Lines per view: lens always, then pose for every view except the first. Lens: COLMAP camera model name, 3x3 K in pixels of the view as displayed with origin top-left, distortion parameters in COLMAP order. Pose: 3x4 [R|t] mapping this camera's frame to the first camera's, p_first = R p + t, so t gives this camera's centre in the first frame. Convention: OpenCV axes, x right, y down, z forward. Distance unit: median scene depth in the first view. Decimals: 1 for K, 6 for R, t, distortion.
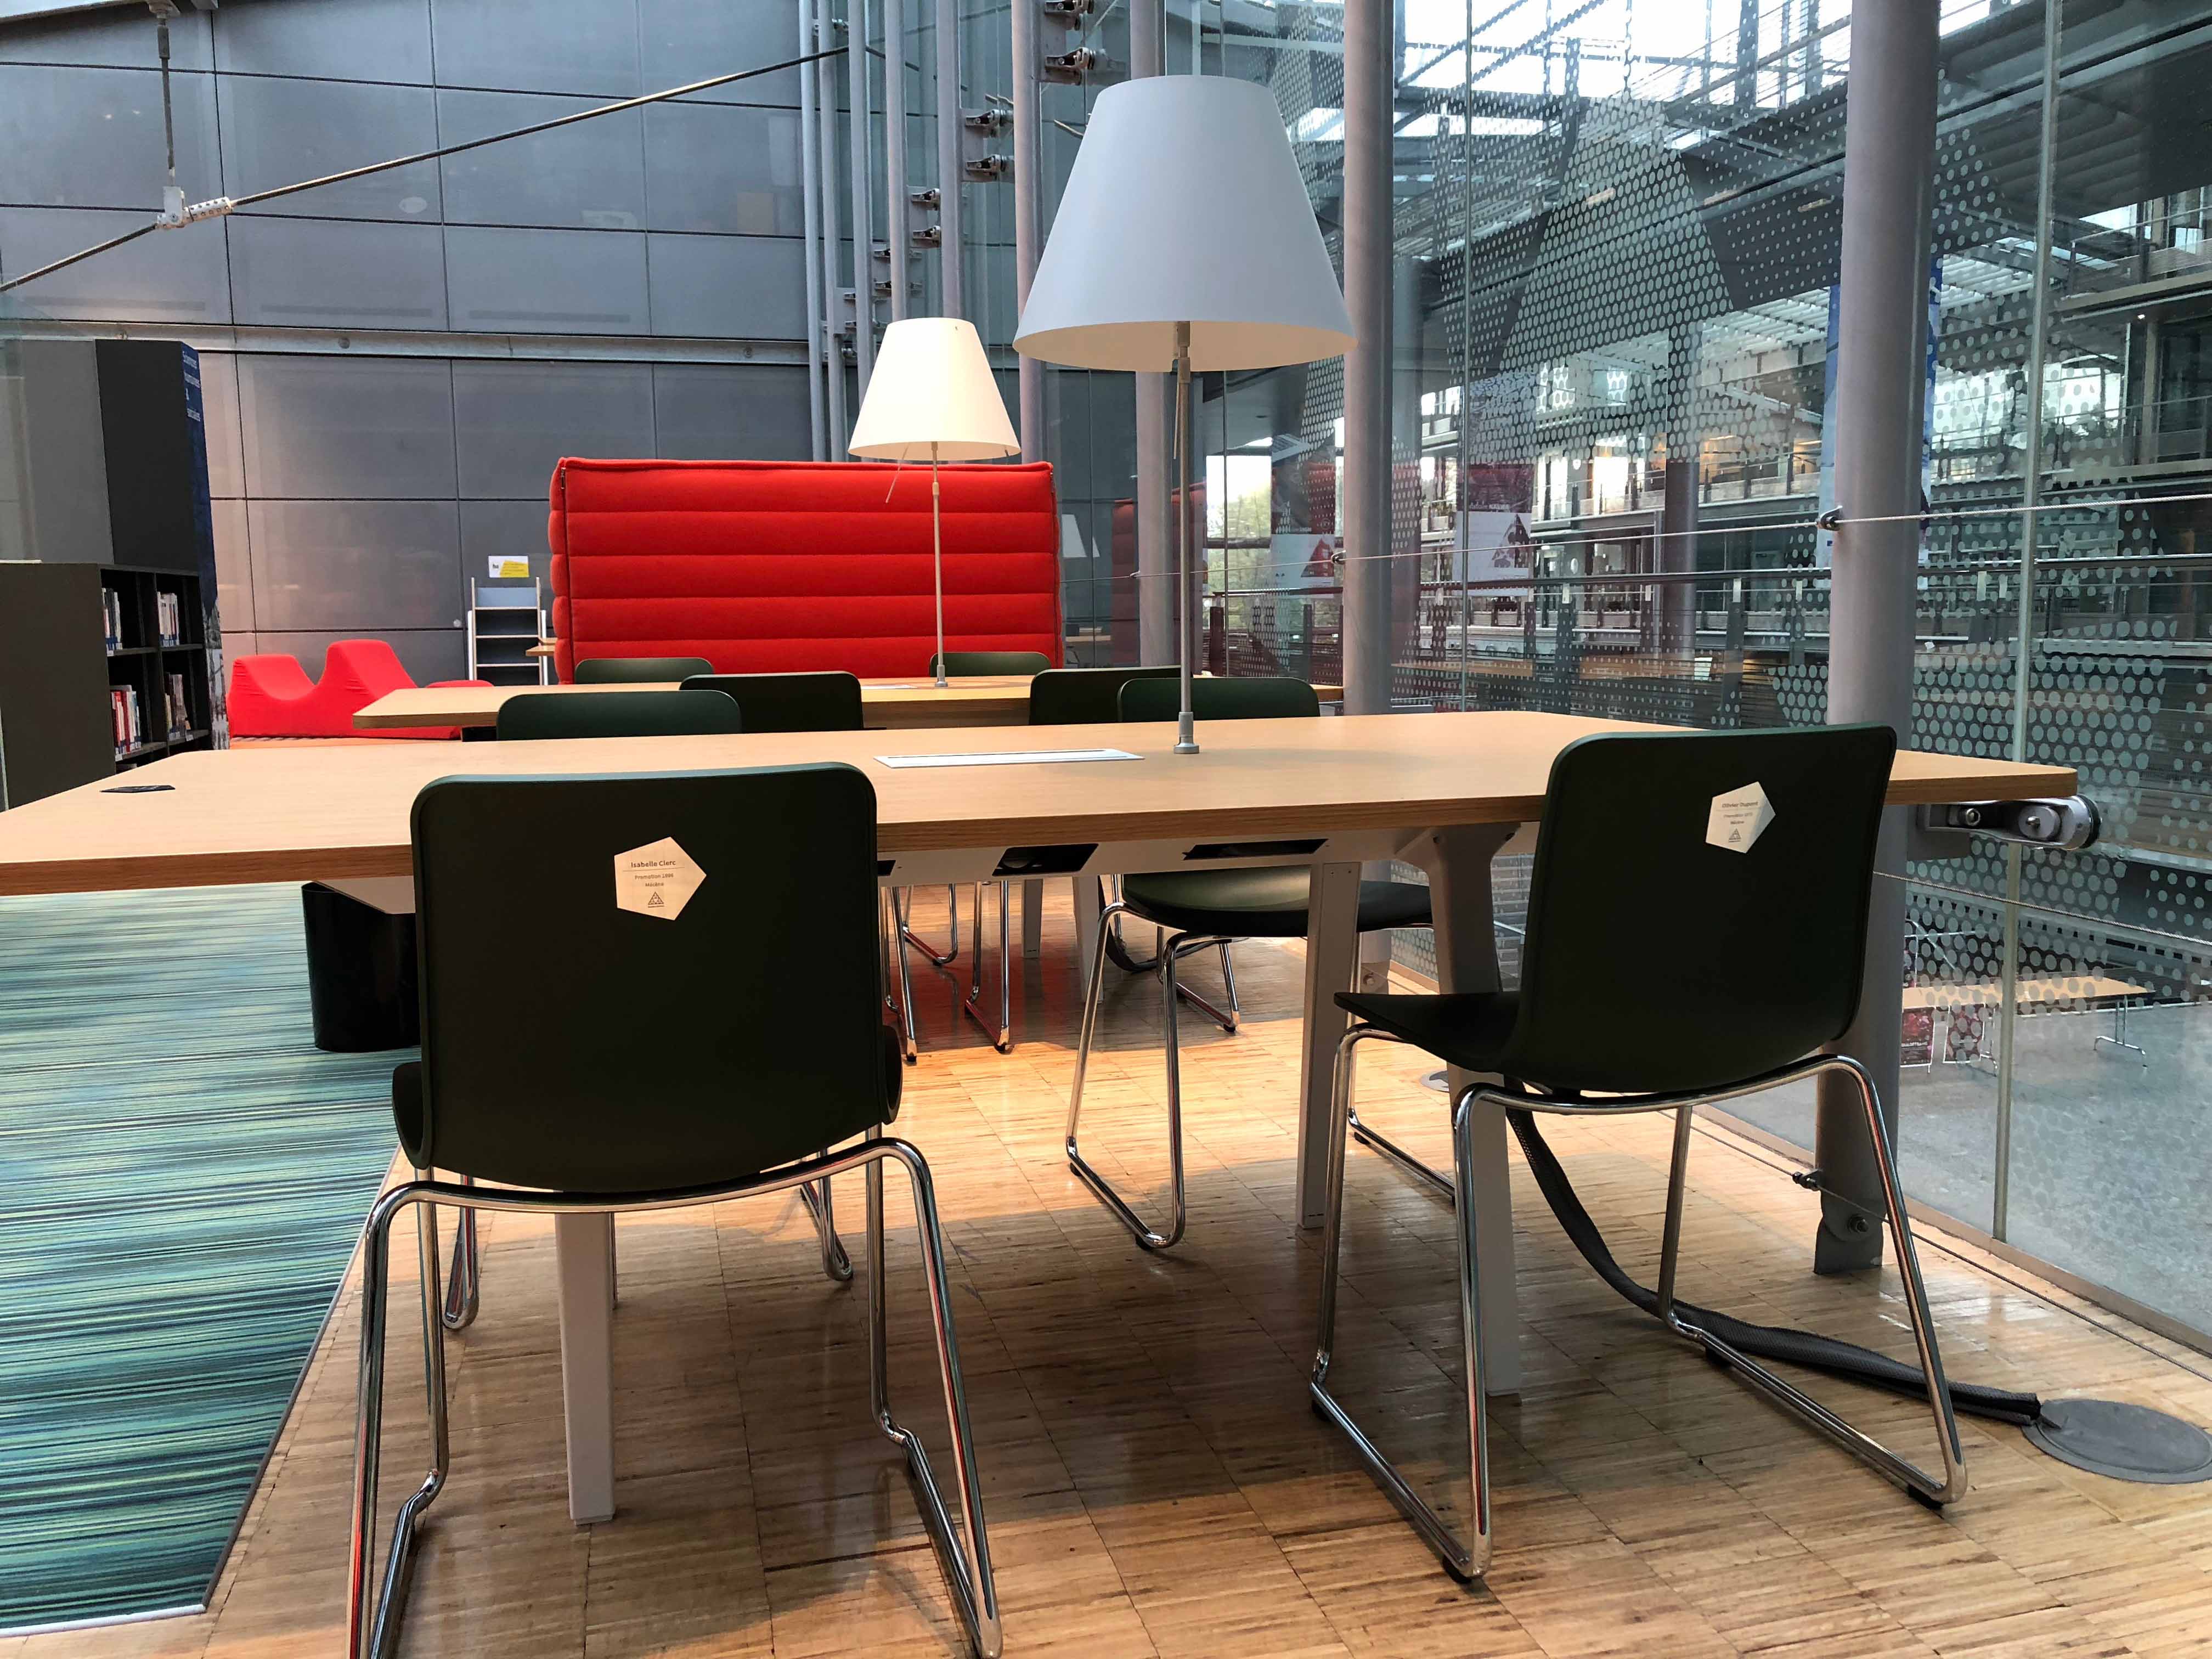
lens RADIAL K [[1809.0, 0, 1095.8], [0, 1809.0, 829.0], [0, 0, 1]] dist [0.014217, -0.015659]
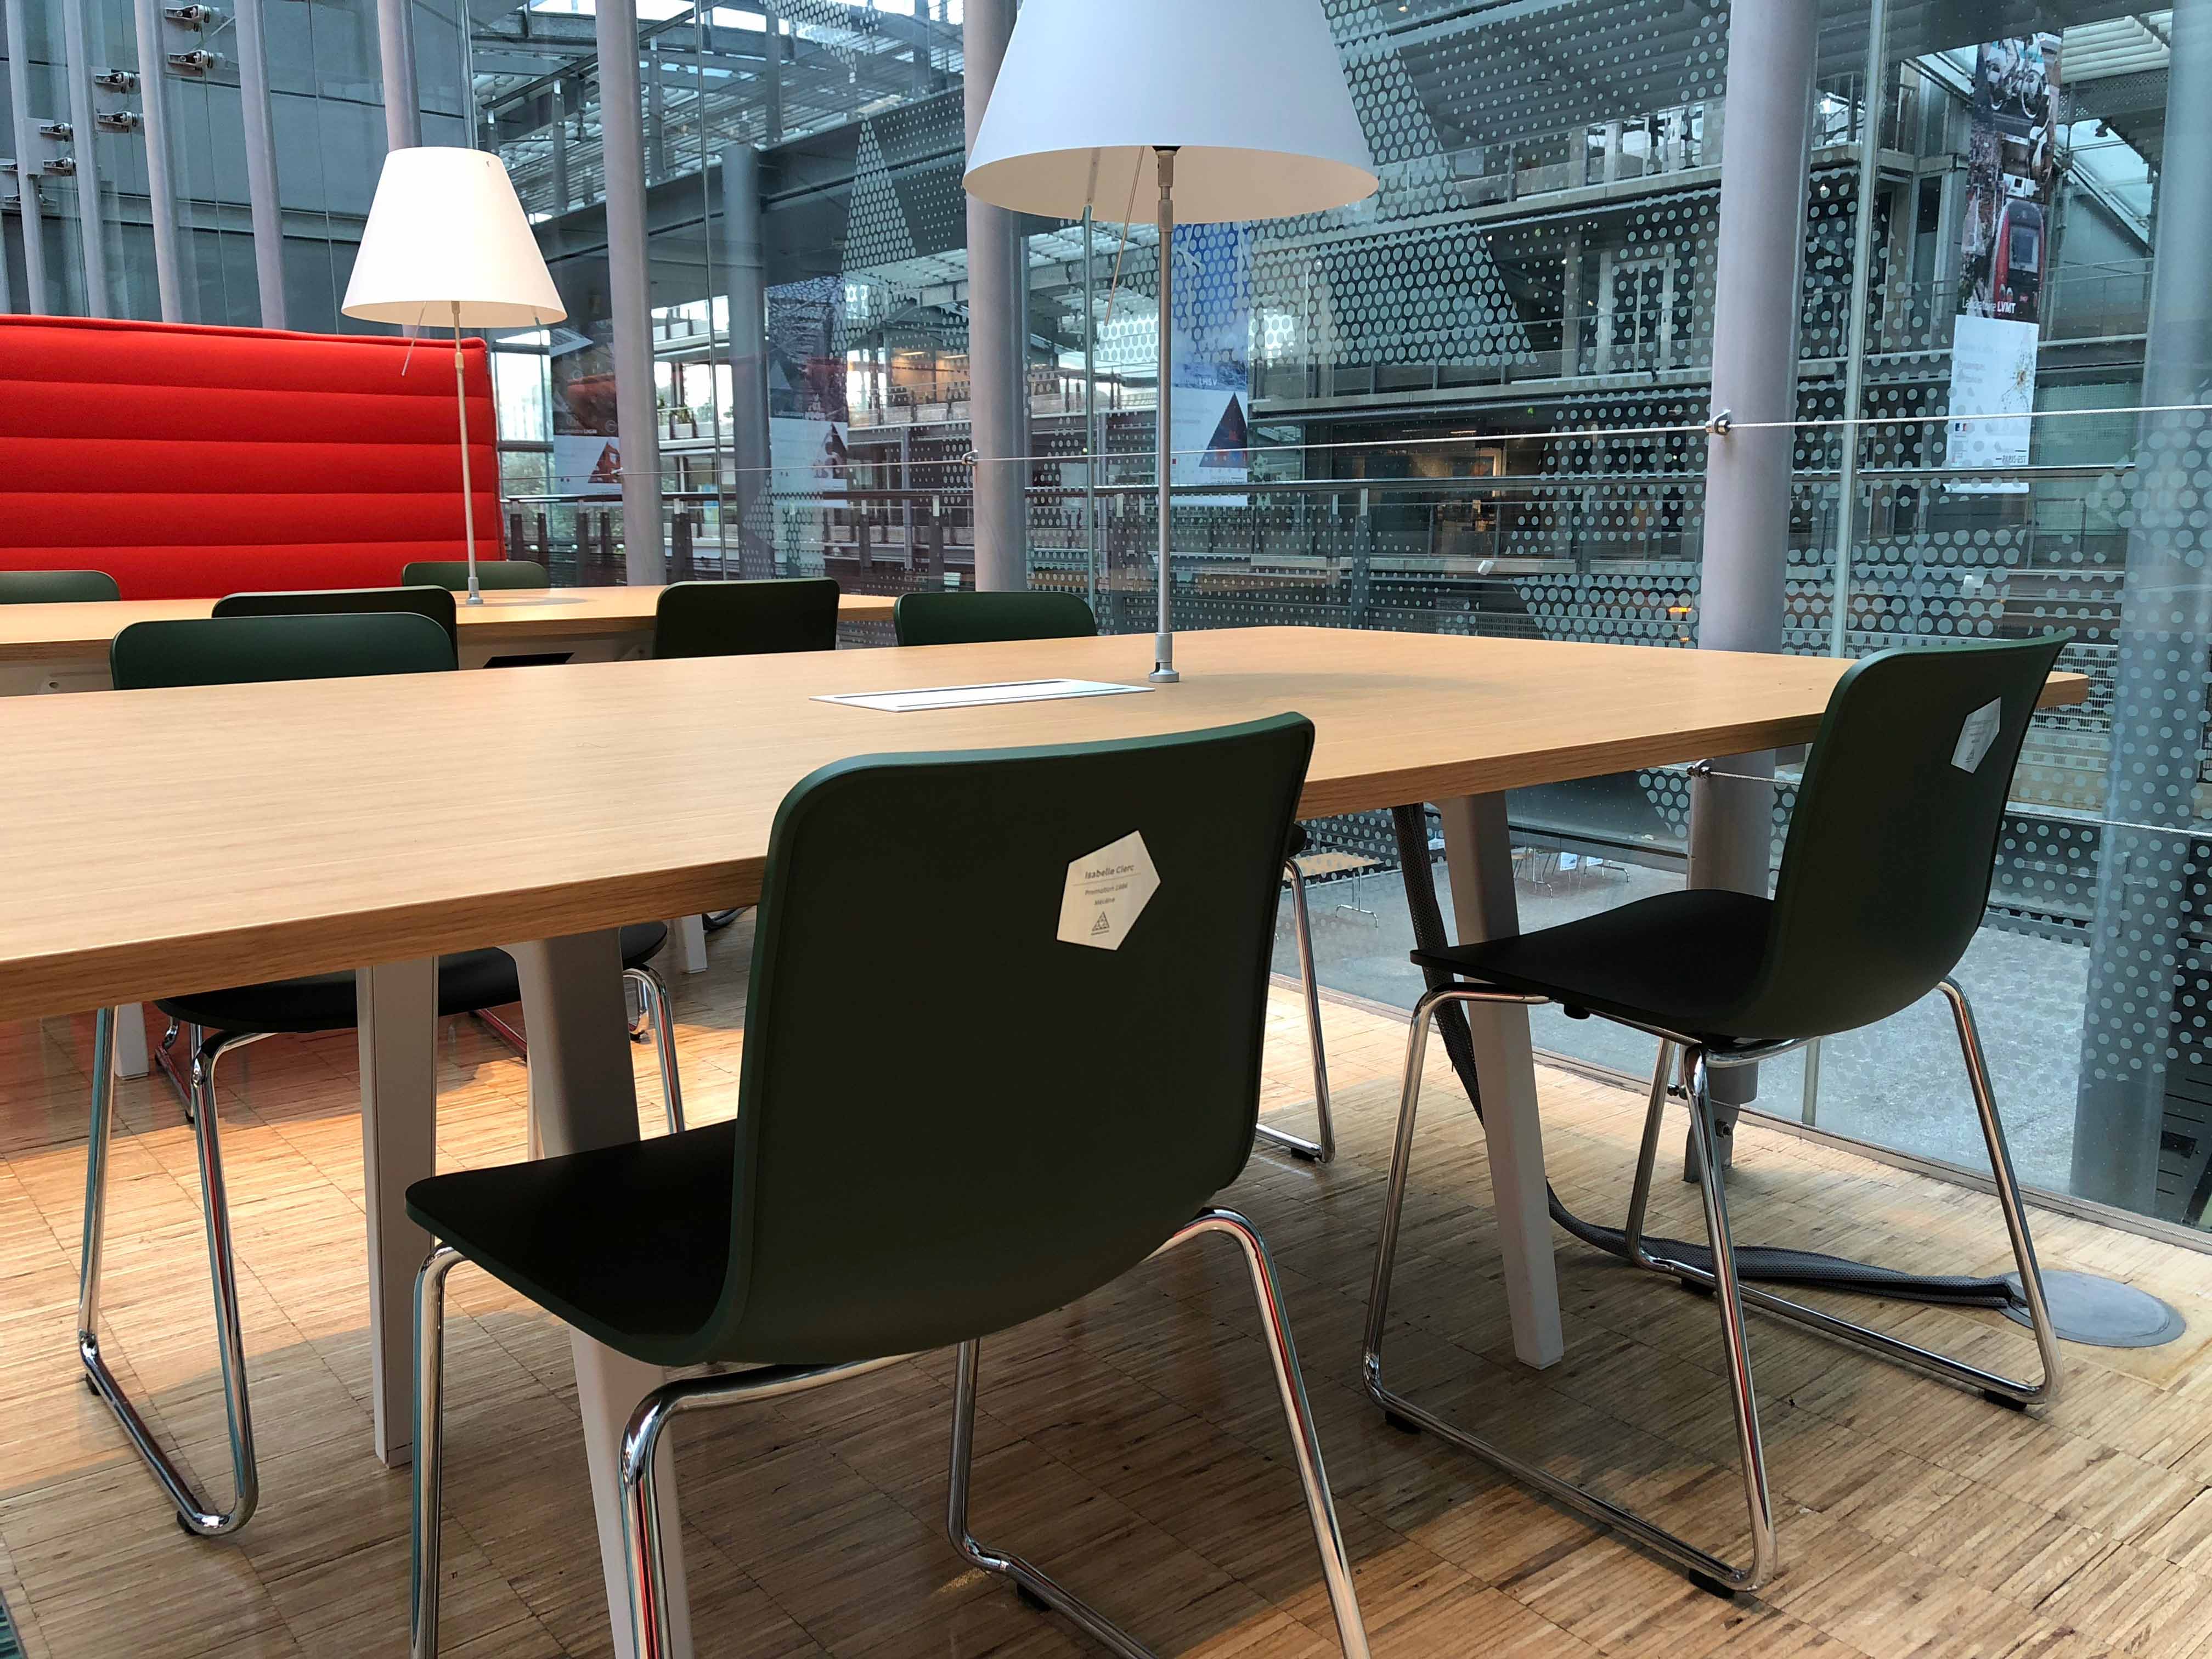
lens RADIAL K [[1809.0, 0, 1109.3], [0, 1809.0, 830.8], [0, 0, 1]] dist [0.014217, -0.015659]
pose [[0.911695, -0.059525, 0.406533, -0.168742], [0.039772, 0.997589, 0.056873, -0.010940], [-0.408938, -0.035682, 0.911864, 0.127581]]
